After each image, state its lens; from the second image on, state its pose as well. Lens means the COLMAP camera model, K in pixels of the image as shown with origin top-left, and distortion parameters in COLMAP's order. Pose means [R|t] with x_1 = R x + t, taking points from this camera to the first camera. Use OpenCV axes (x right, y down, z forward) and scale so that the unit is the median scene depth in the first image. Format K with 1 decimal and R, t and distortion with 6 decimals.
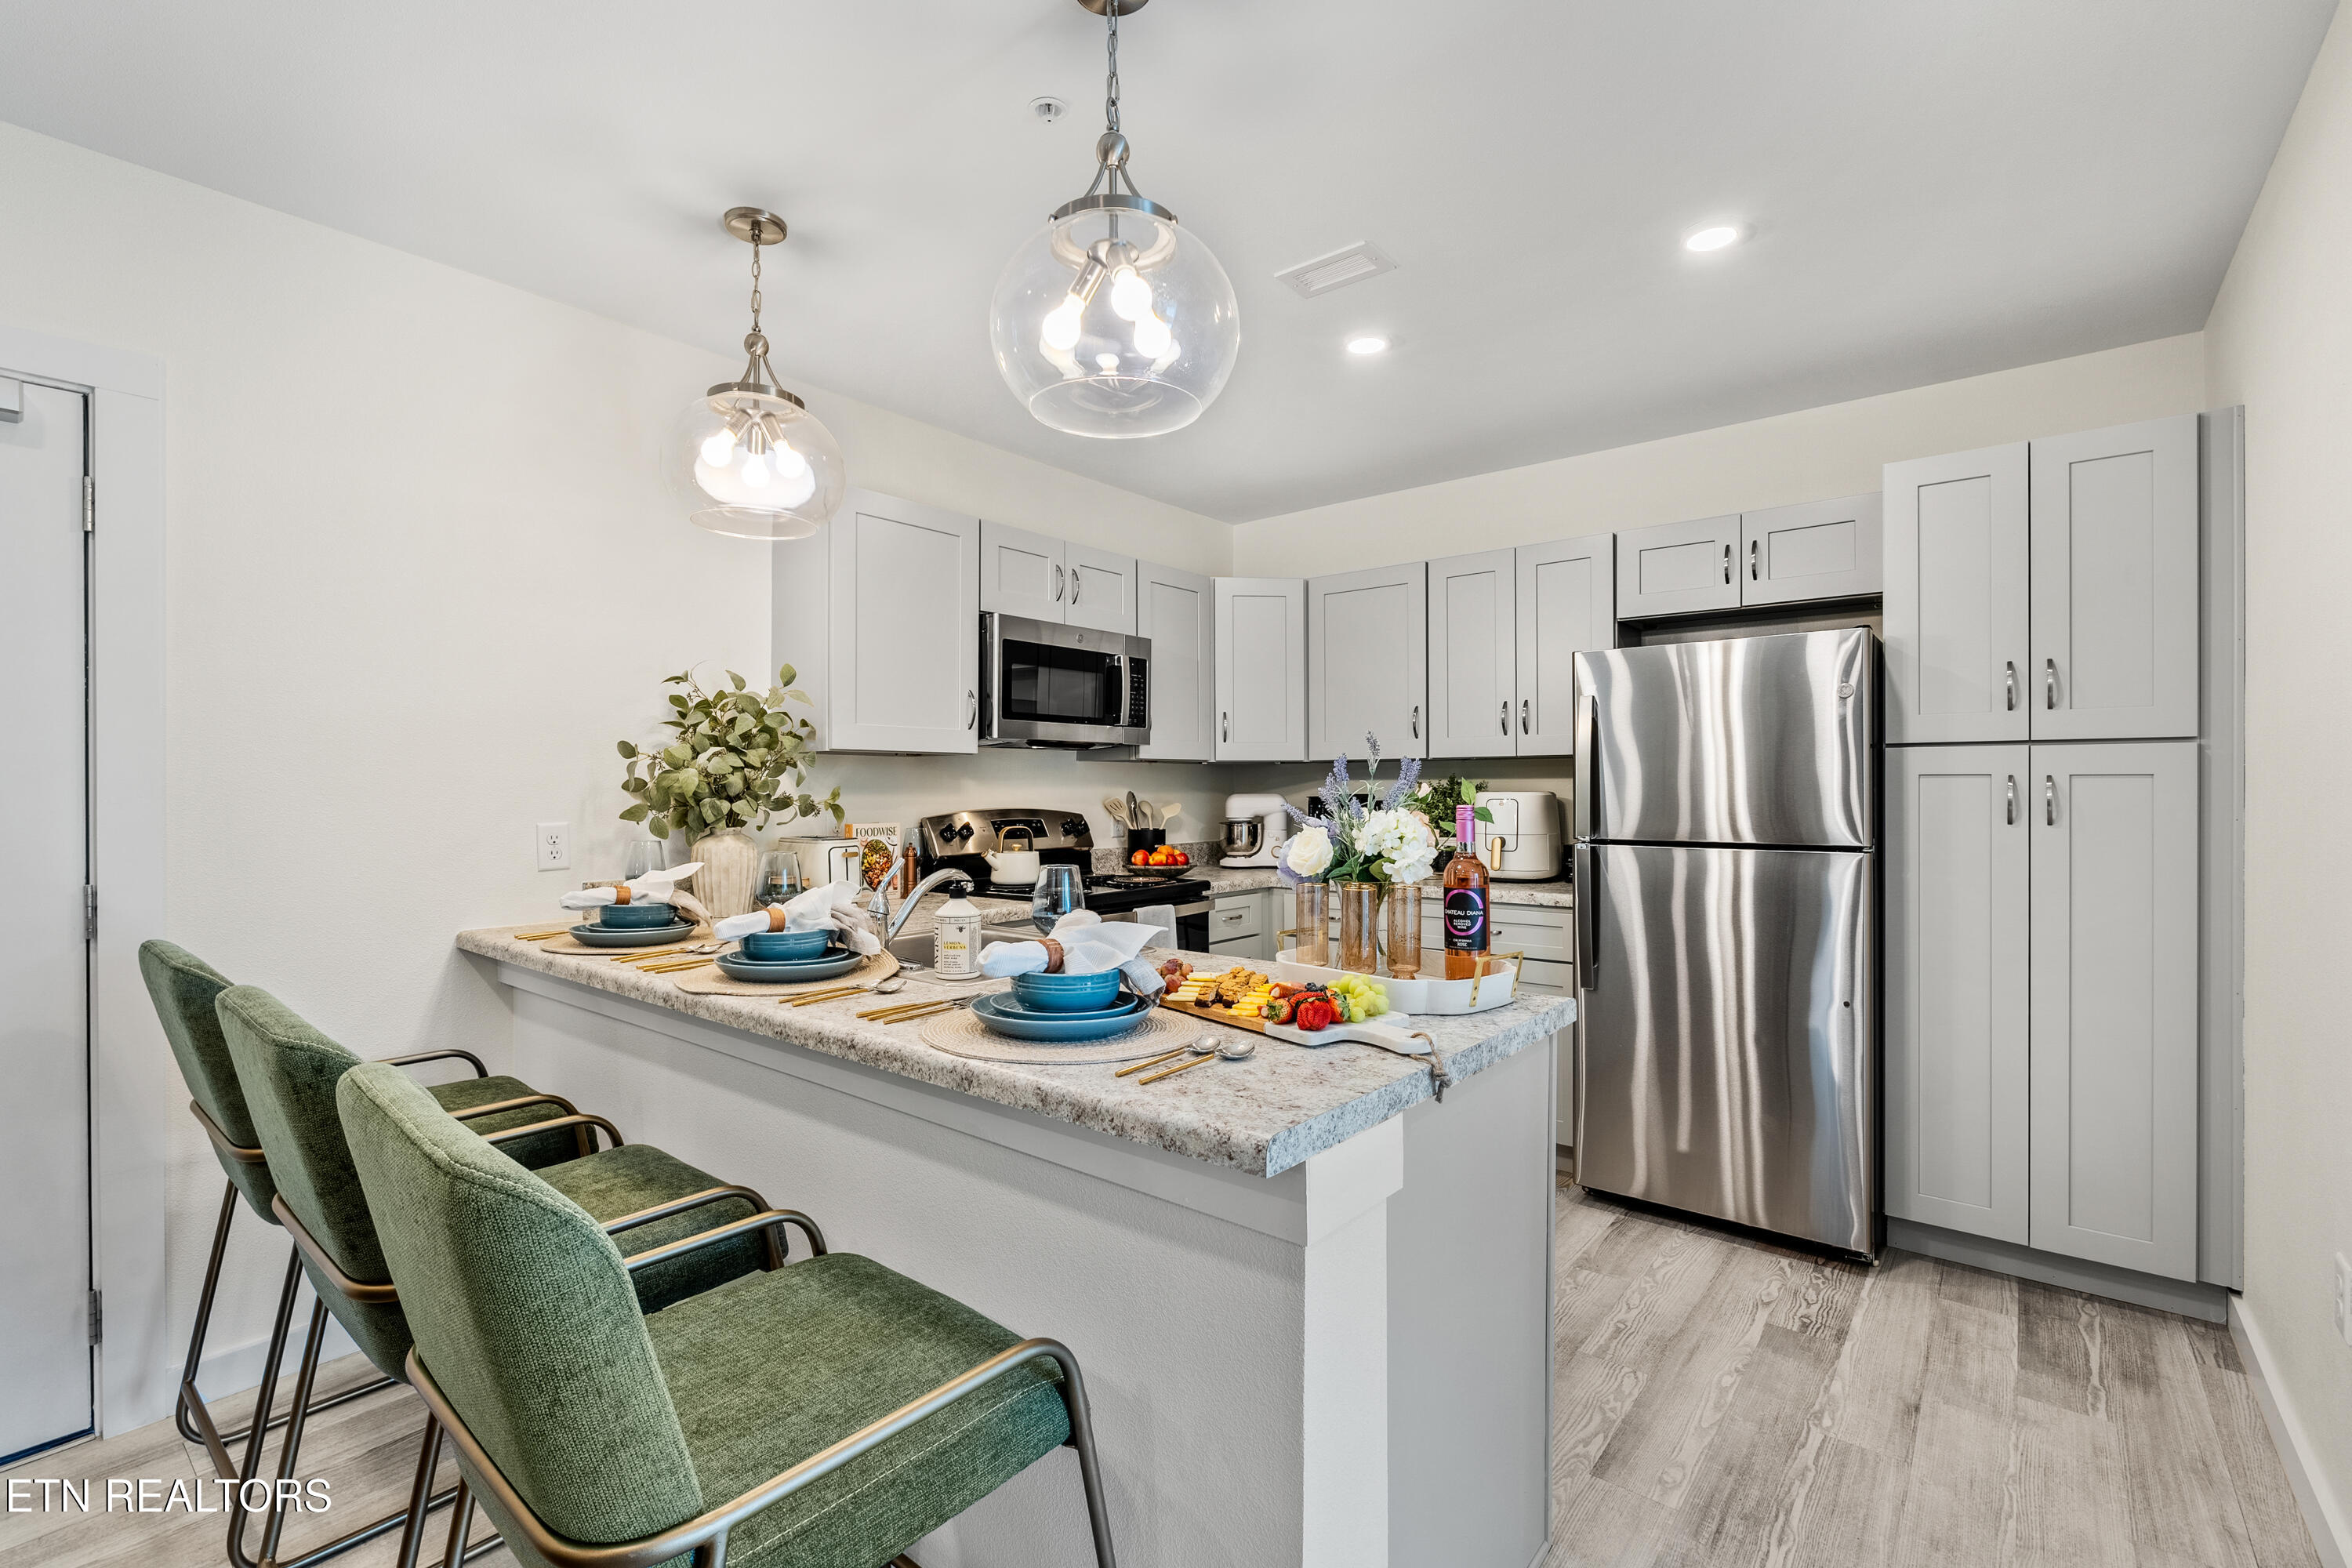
lens RADIAL K [[1026.5, 0, 1169.9], [0, 1026.5, 783.7], [0, 0, 1]] dist [-0.002773, 0.000379]
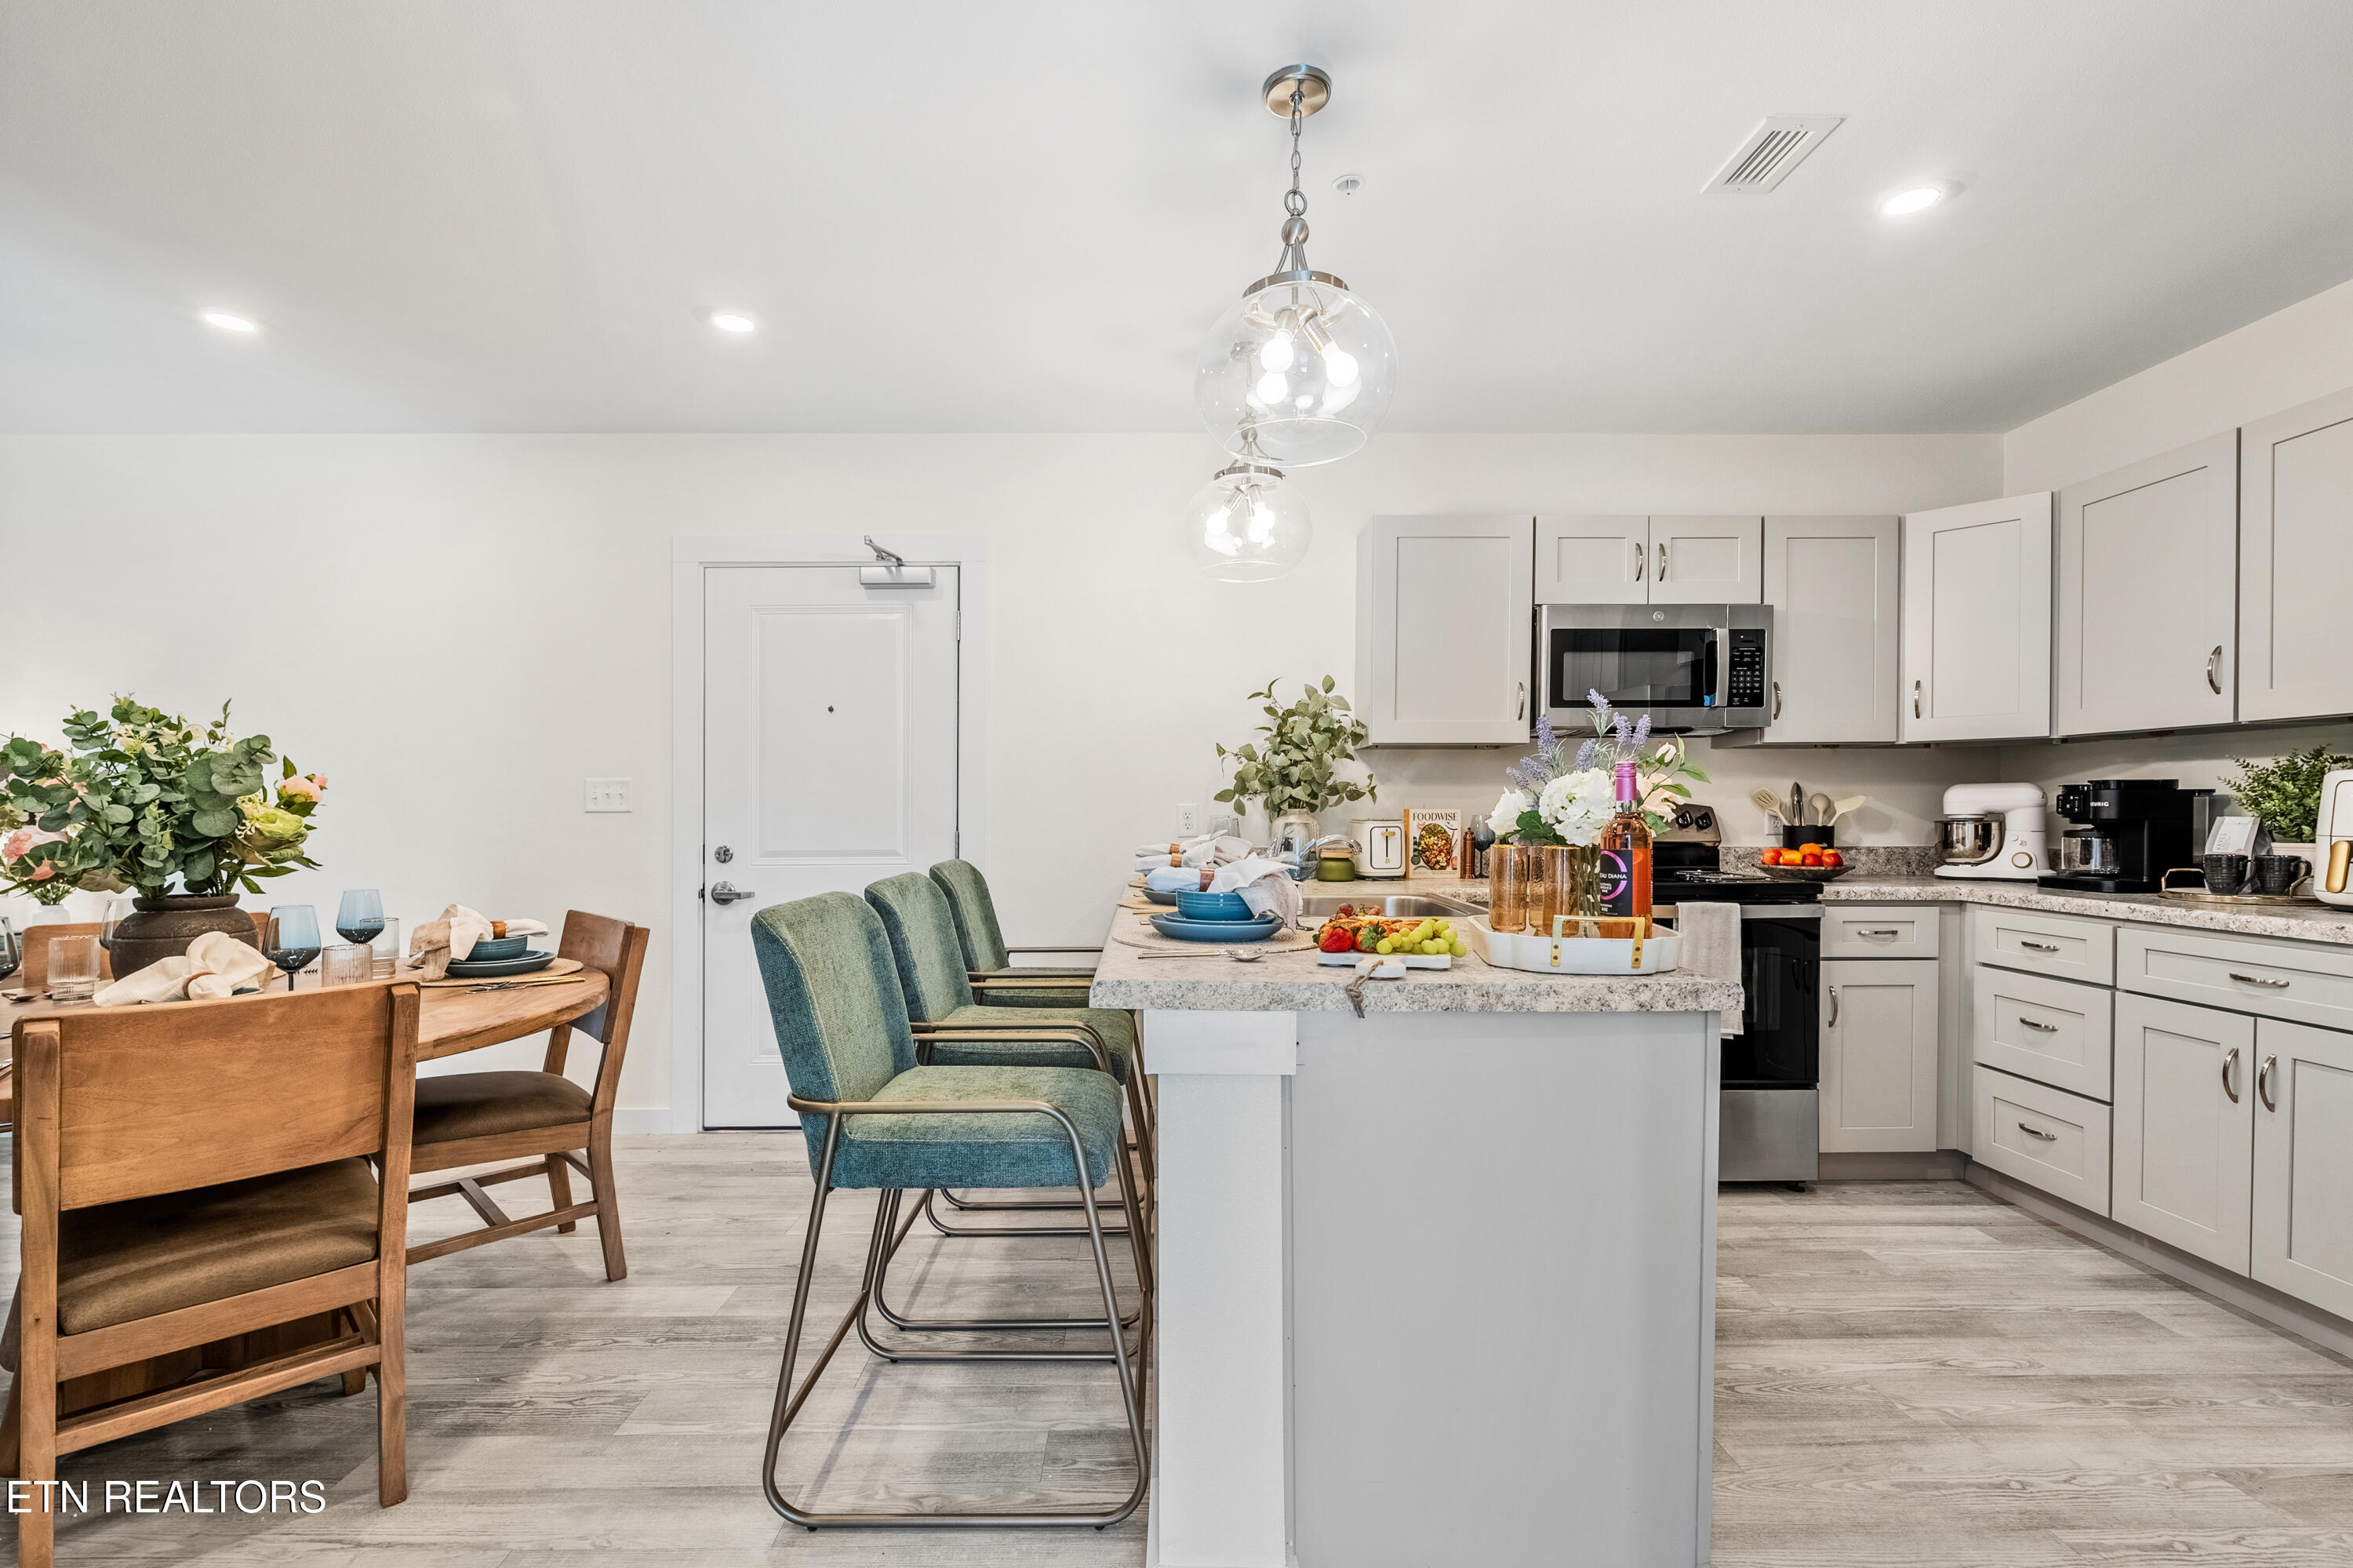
lens RADIAL K [[1055.9, 0, 1176.5], [0, 1055.9, 784.0], [0, 0, 1]] dist [-0.001352, -0.000976]
pose [[0.648658, -0.016686, -0.760897, 0.569919], [0.003851, 0.999819, -0.018642, 0.044490], [0.761070, 0.009162, 0.648605, 0.059313]]
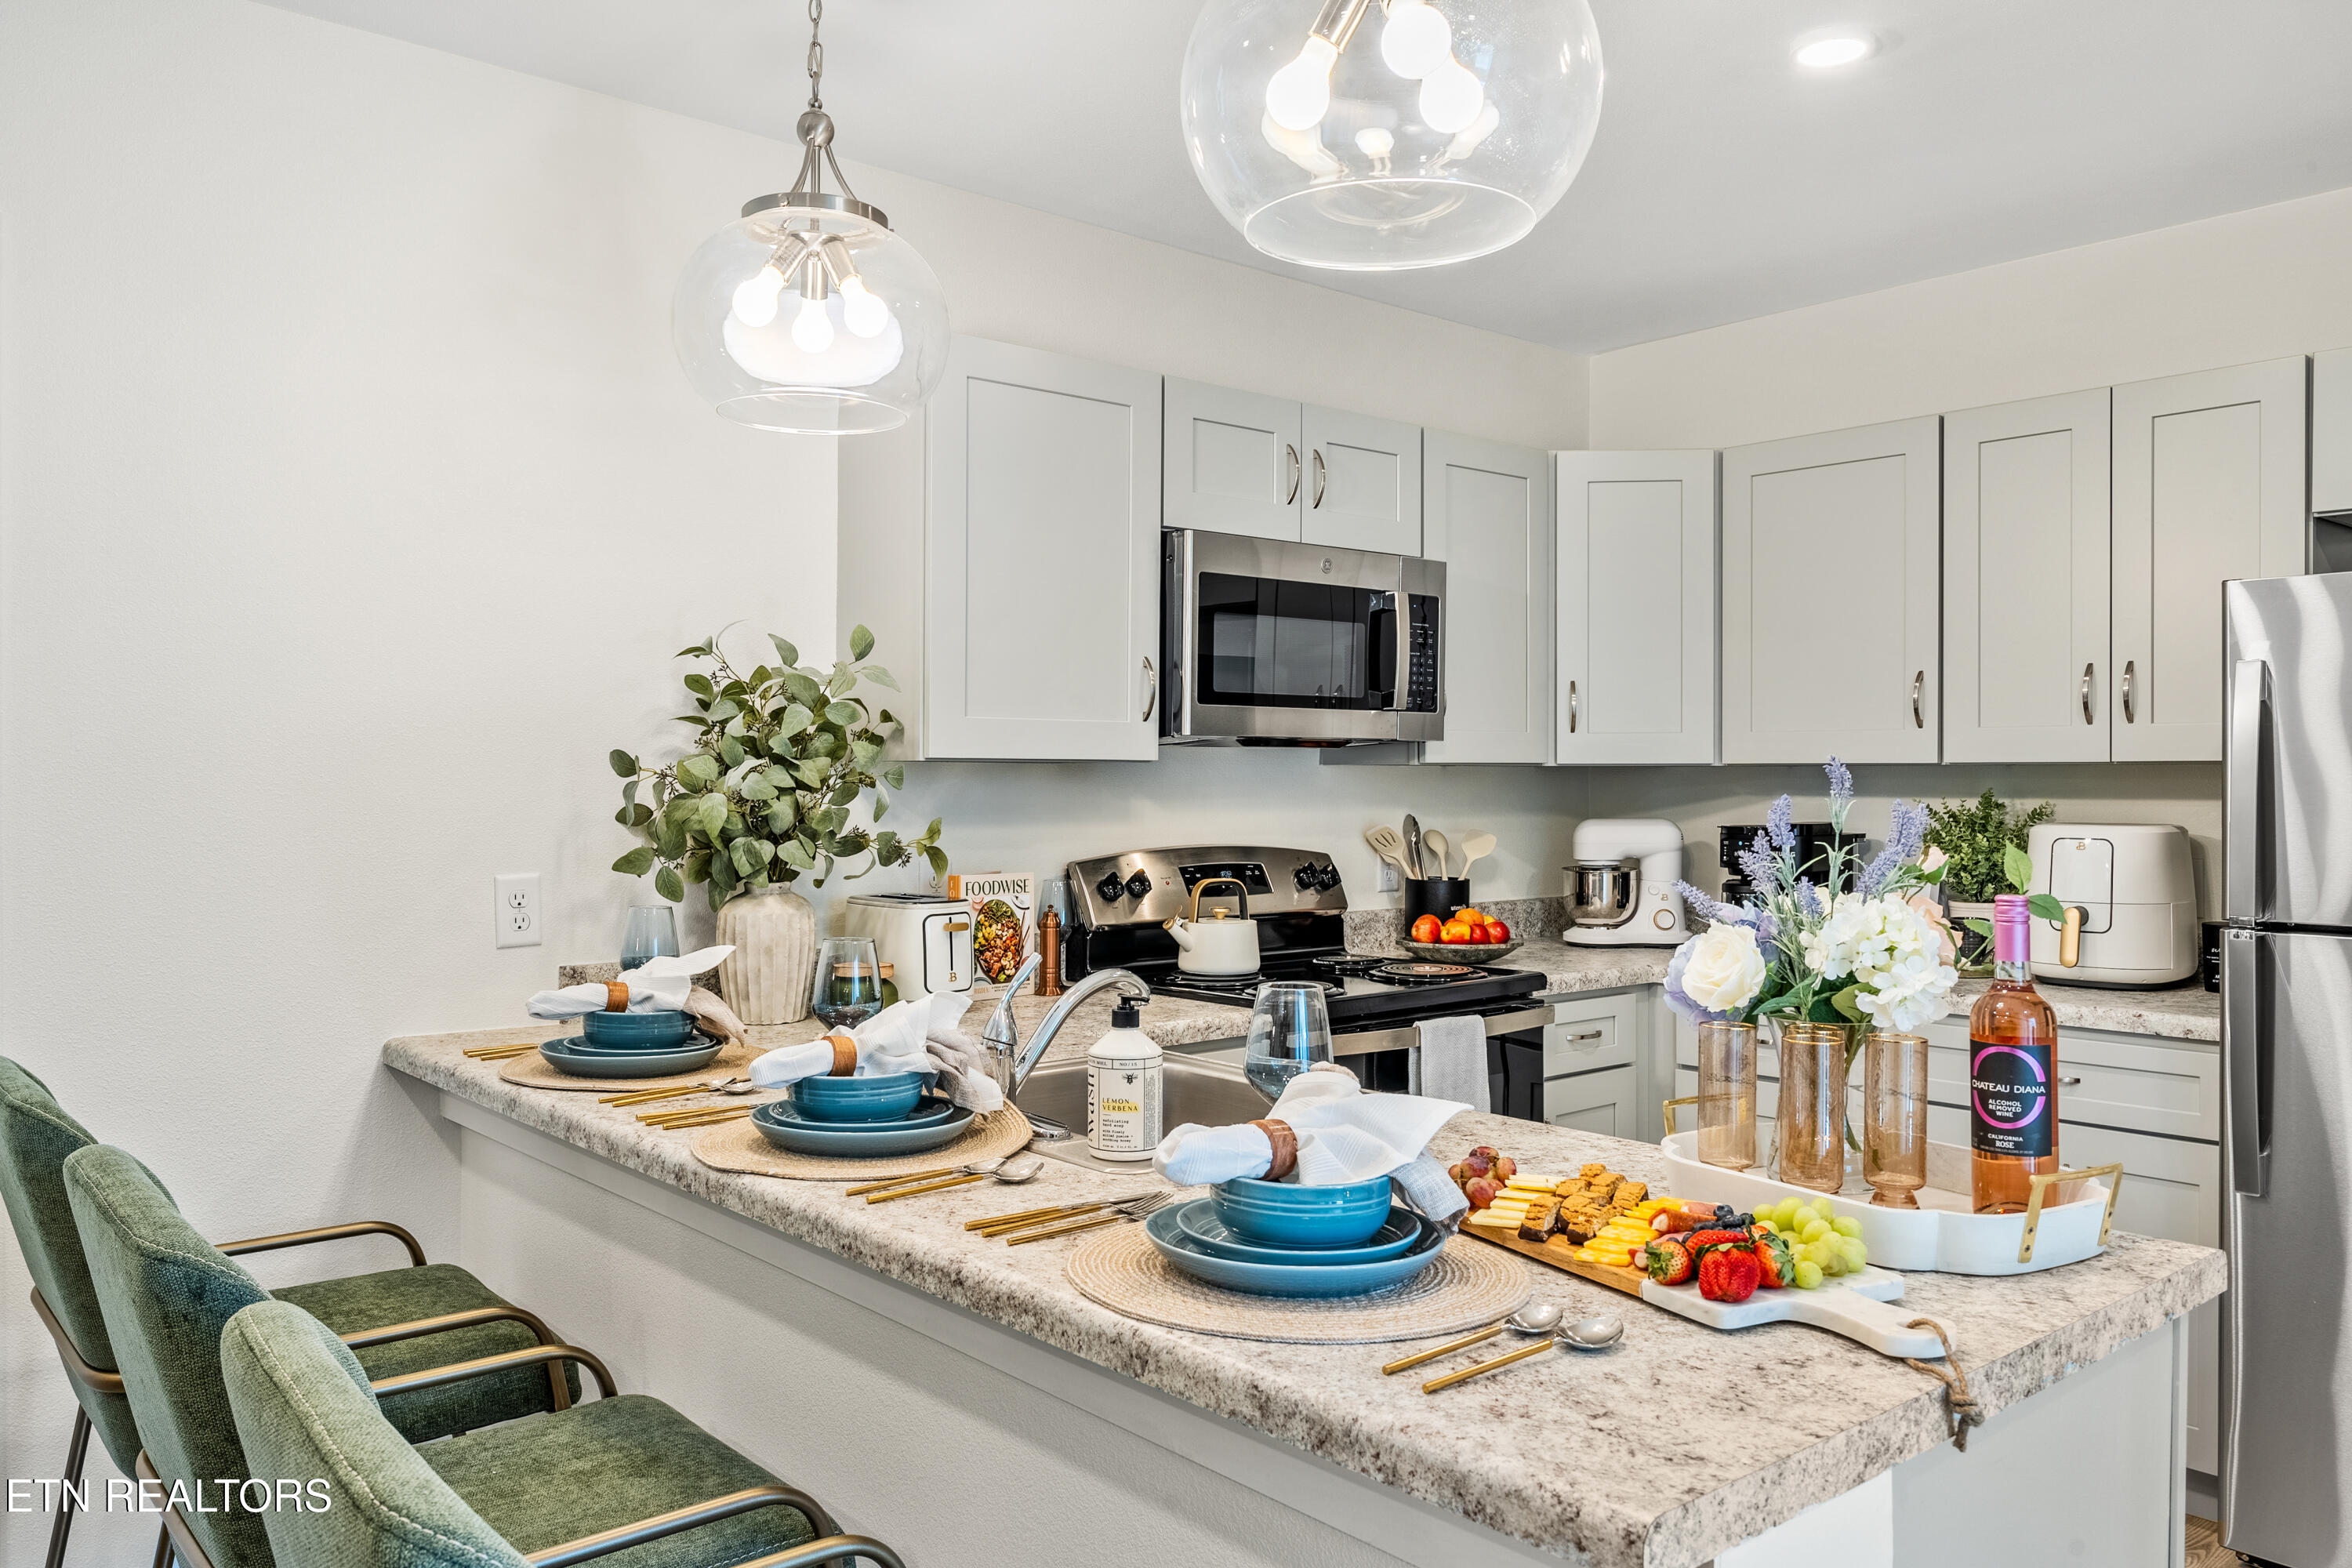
lens RADIAL K [[1710.1, 0, 1178.5], [0, 1710.1, 777.0], [0, 0, 1]] dist [0.001851, 0.001925]
pose [[0.985077, 0.004091, -0.172068, -0.000253], [-0.003345, 0.999984, 0.004628, -0.035255], [0.172084, -0.003983, 0.985074, 0.000240]]
